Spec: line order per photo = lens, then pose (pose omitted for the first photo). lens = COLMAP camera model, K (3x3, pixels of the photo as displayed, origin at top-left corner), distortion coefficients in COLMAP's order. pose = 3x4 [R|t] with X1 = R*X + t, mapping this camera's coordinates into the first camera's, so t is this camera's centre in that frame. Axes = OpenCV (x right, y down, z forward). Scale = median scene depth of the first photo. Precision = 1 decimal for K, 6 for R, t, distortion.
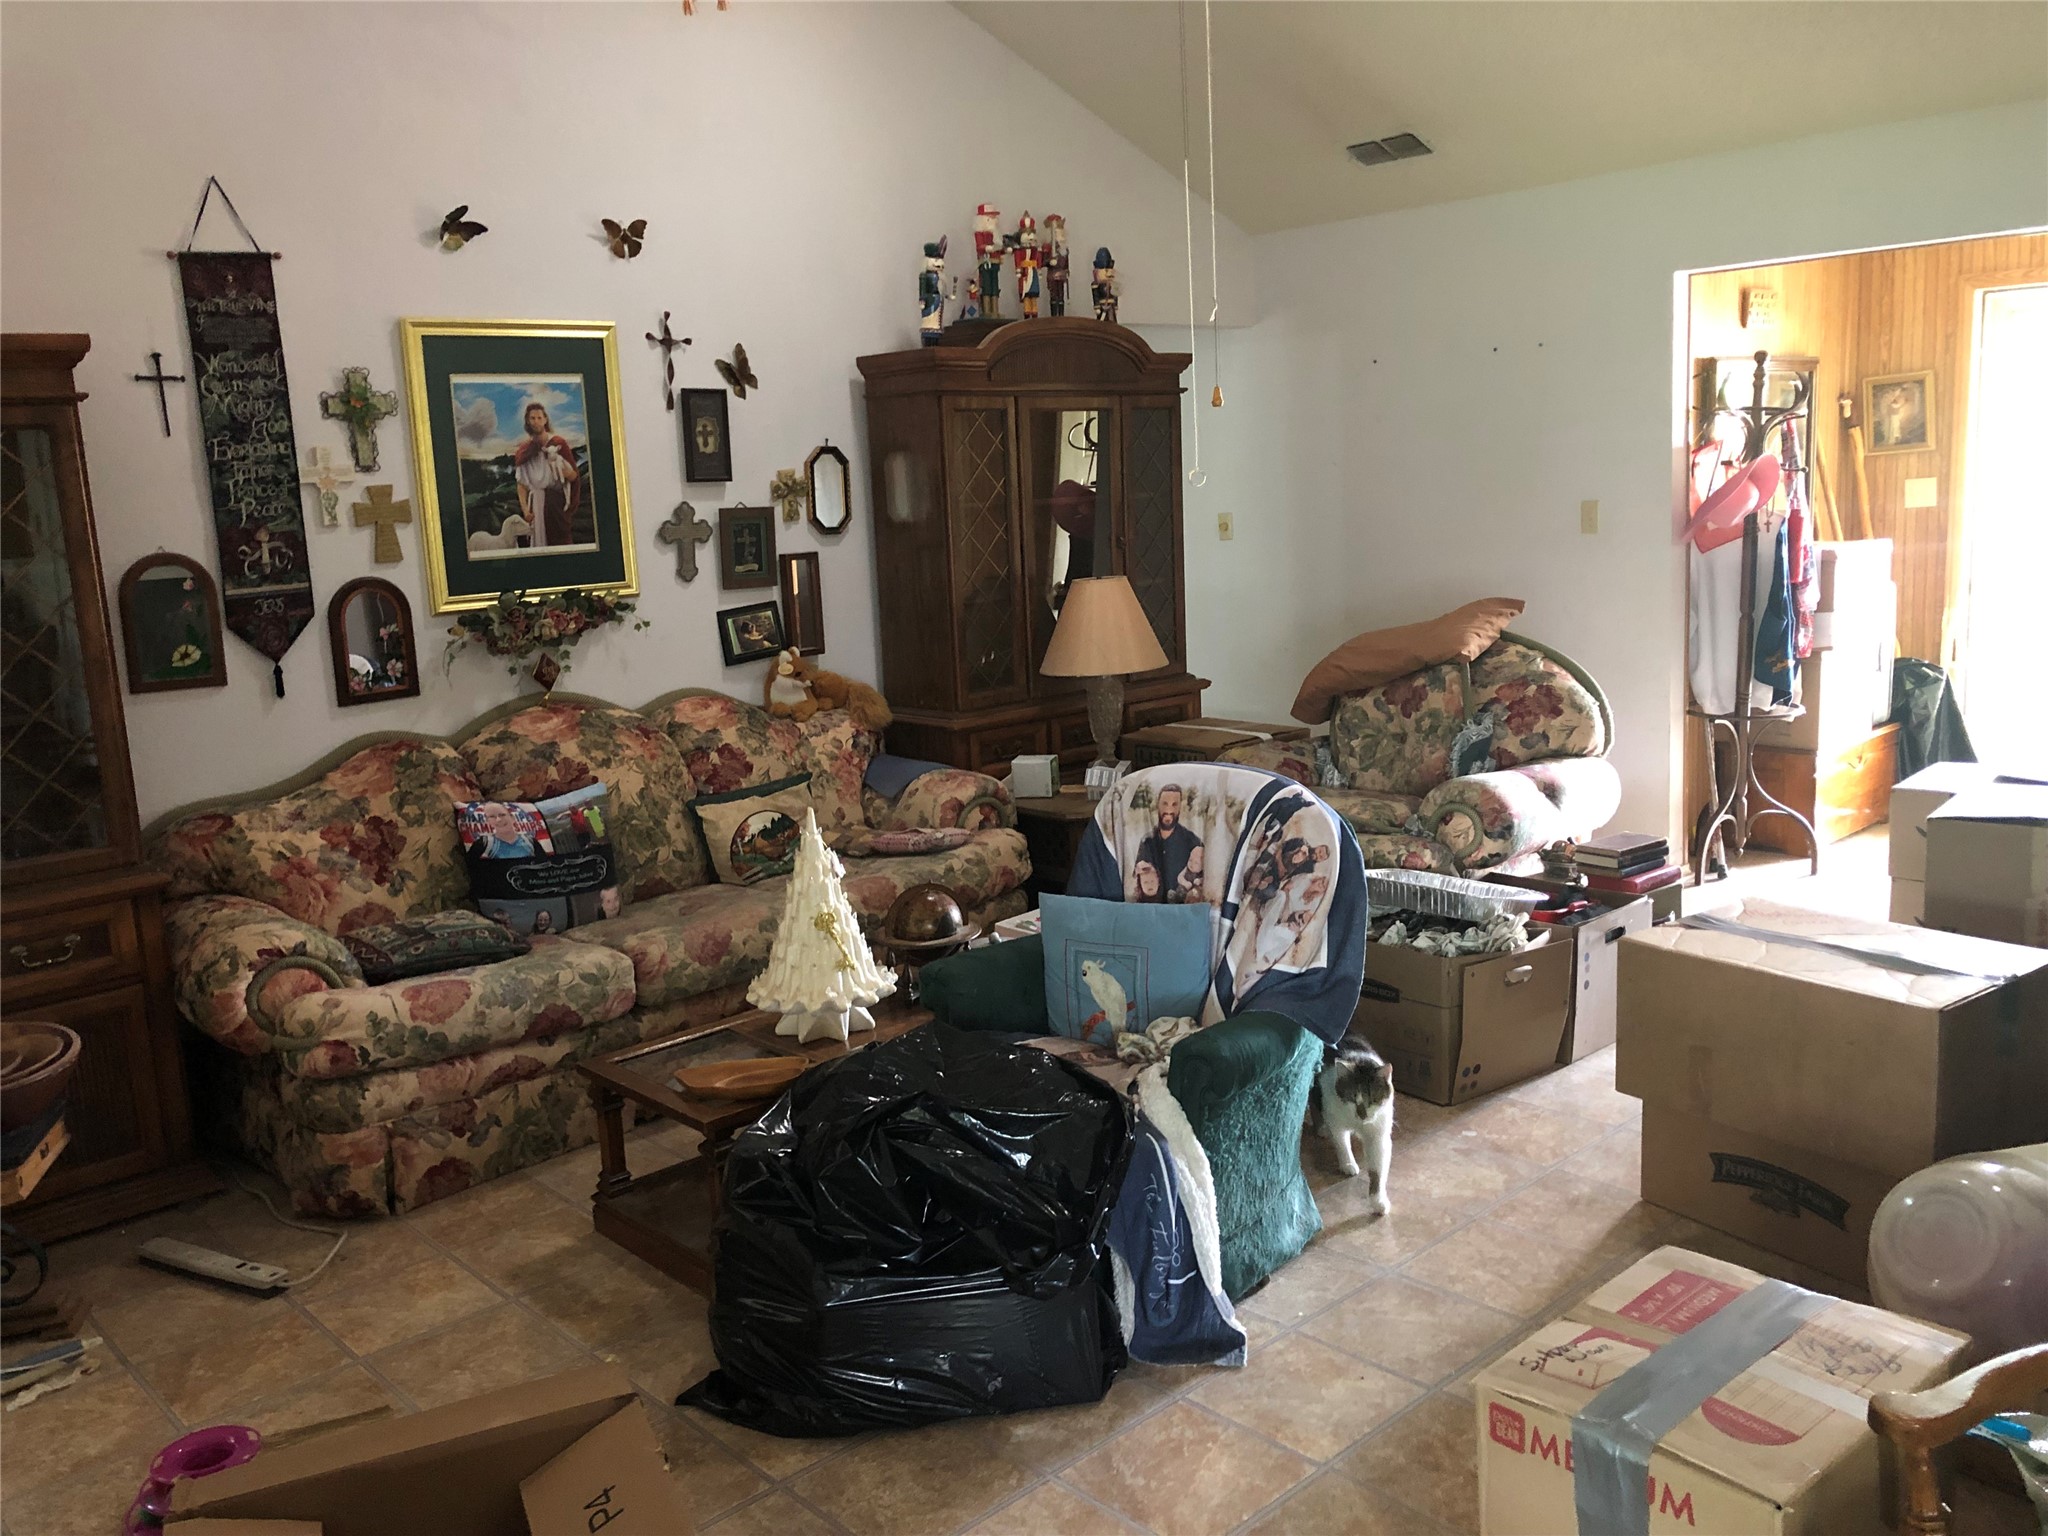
lens RADIAL K [[1690.9, 0, 1024.0], [0, 1690.9, 768.0], [0, 0, 1]] dist [0.007507, 0.005333]
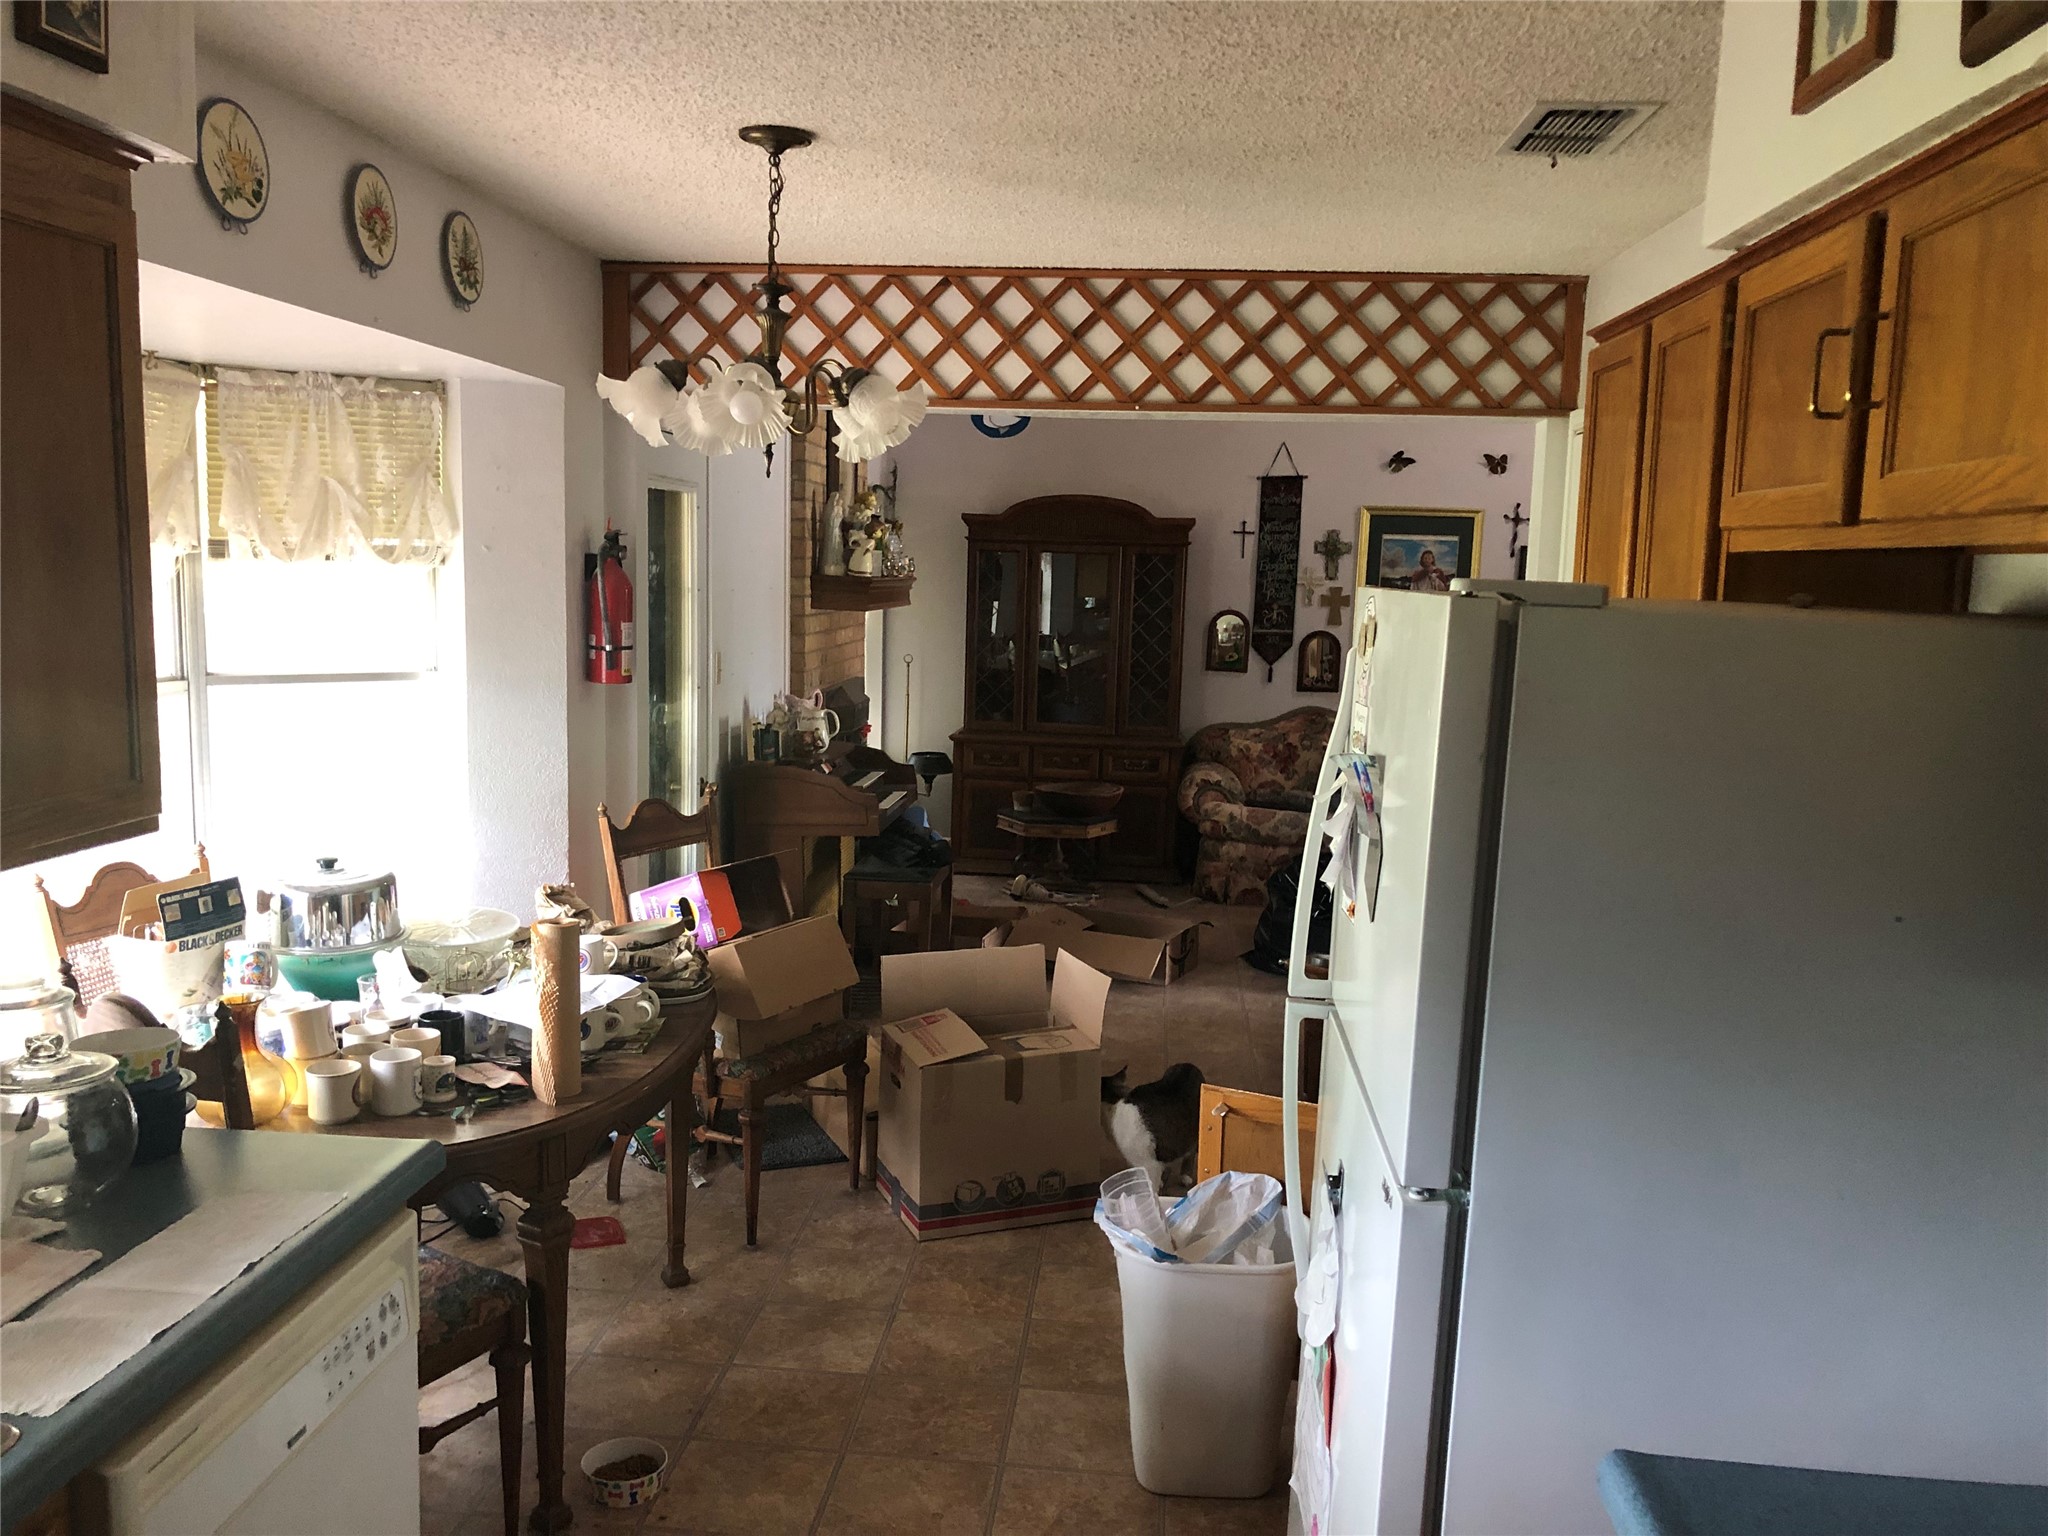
lens RADIAL K [[1690.9, 0, 1024.0], [0, 1690.9, 768.0], [0, 0, 1]] dist [0.007507, 0.005333]
pose [[0.678691, 0.160107, -0.716759, 0.855225], [-0.191185, 0.980816, 0.038060, 0.040356], [0.709103, 0.111203, 0.696281, -0.654307]]
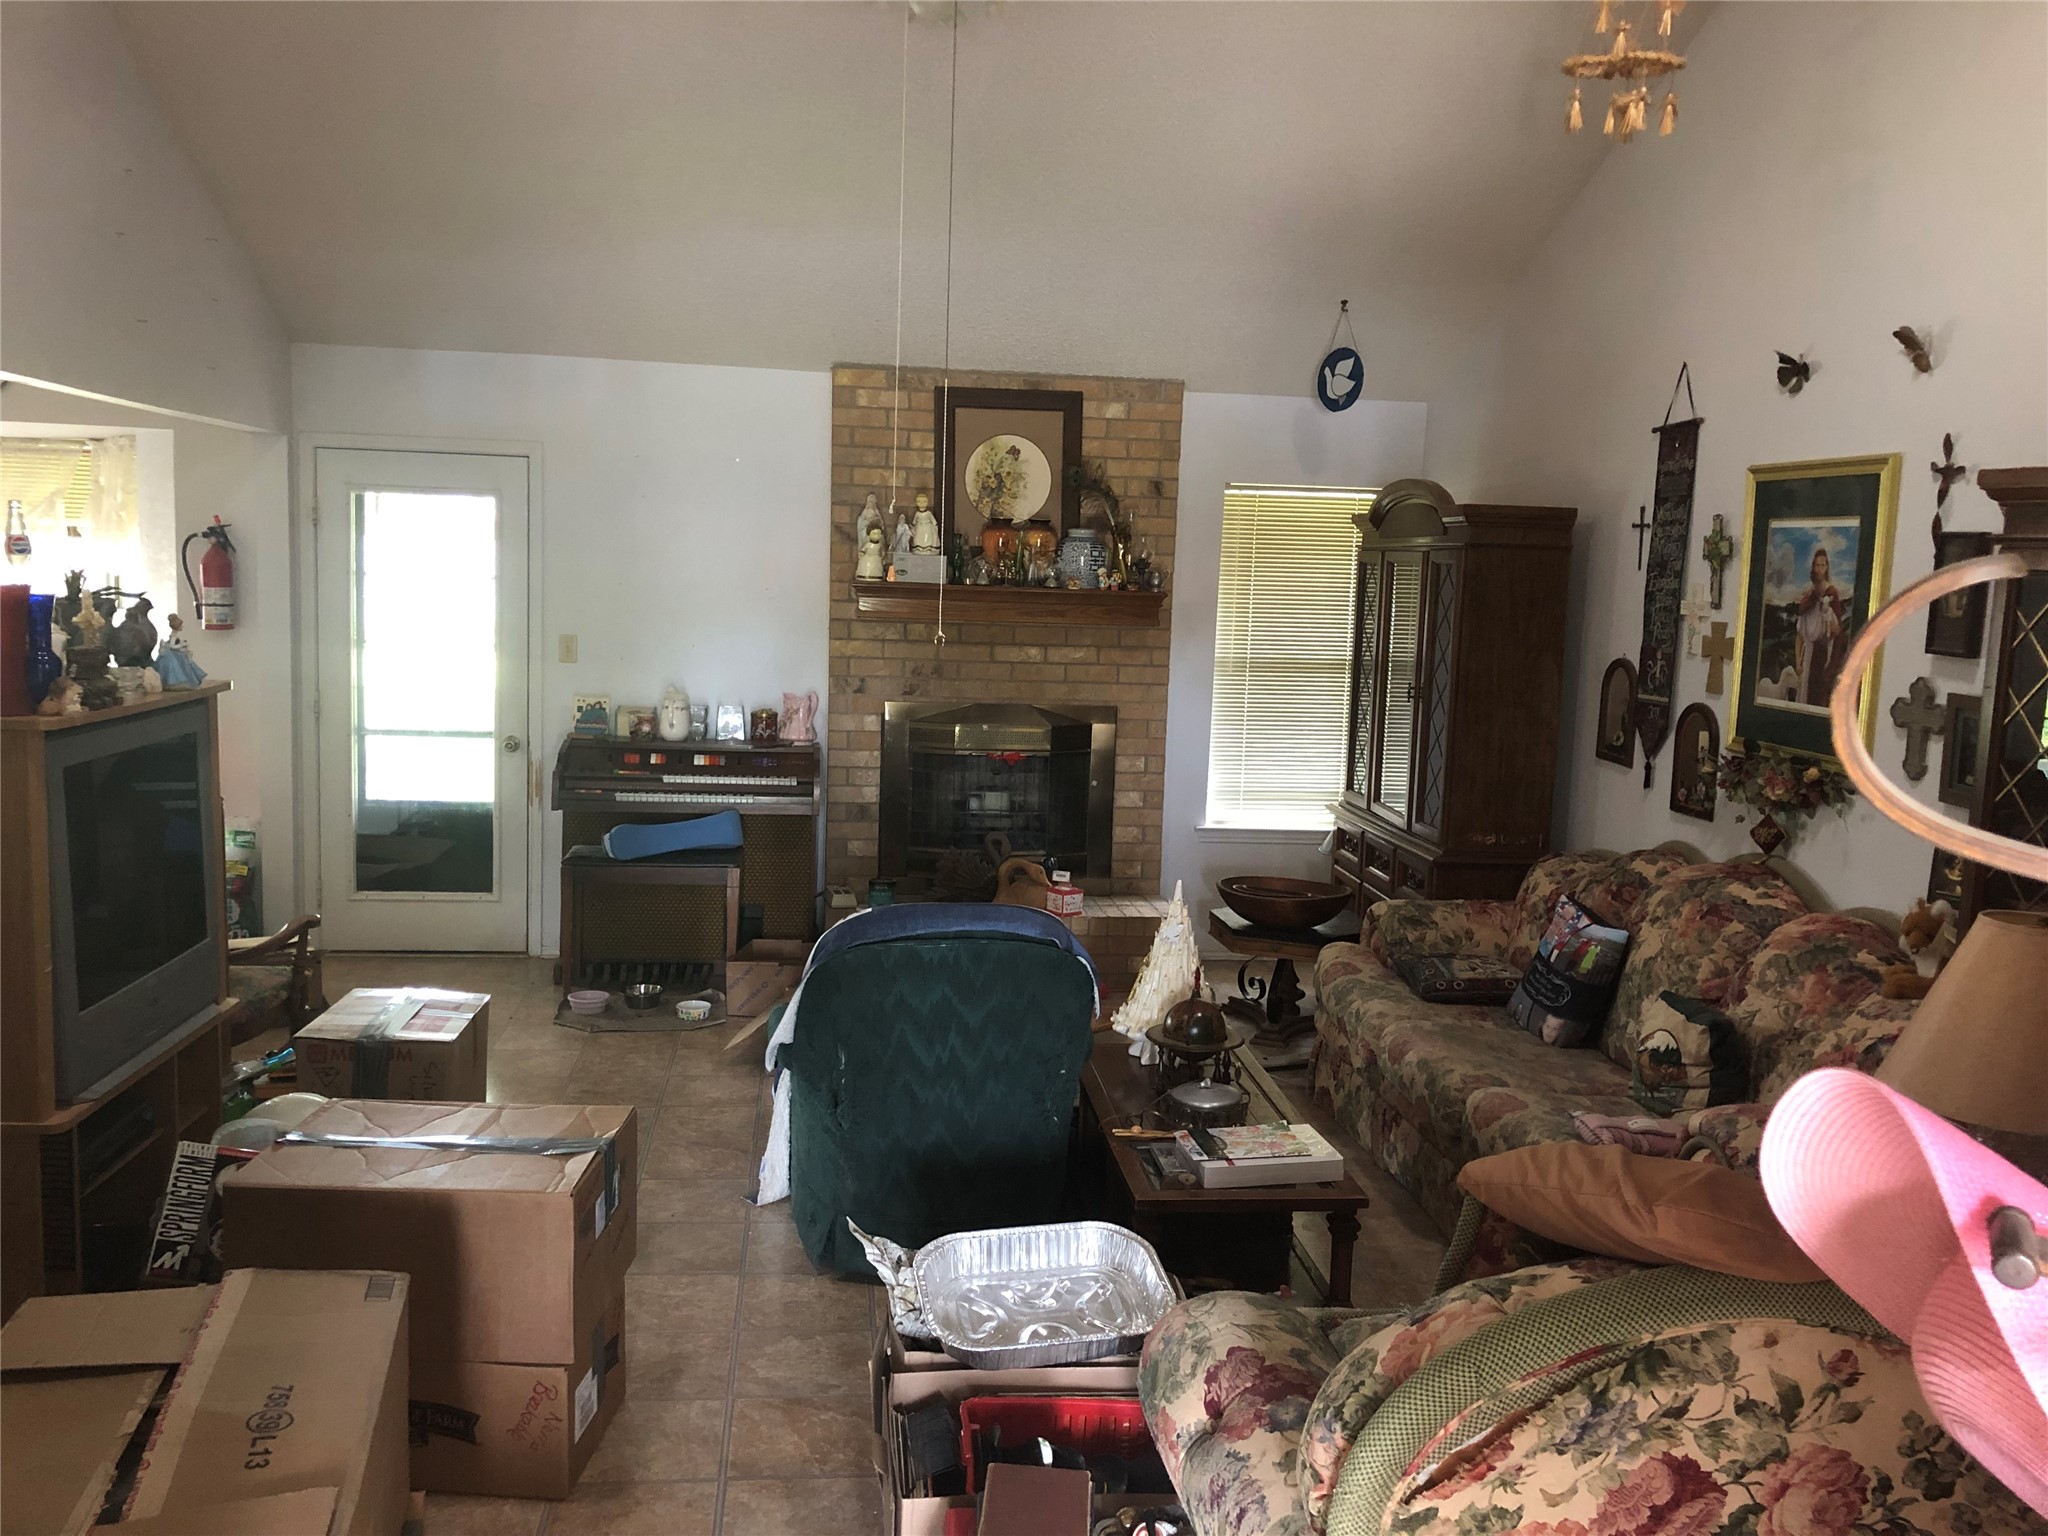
lens RADIAL K [[1770.2, 0, 1024.0], [0, 1770.2, 768.0], [0, 0, 1]] dist [0.001117, 0.001313]
pose [[-0.605903, 0.127515, -0.785252, 0.782260], [-0.140224, 0.954497, 0.263195, -0.313390], [0.783083, 0.269582, -0.560453, 1.313017]]
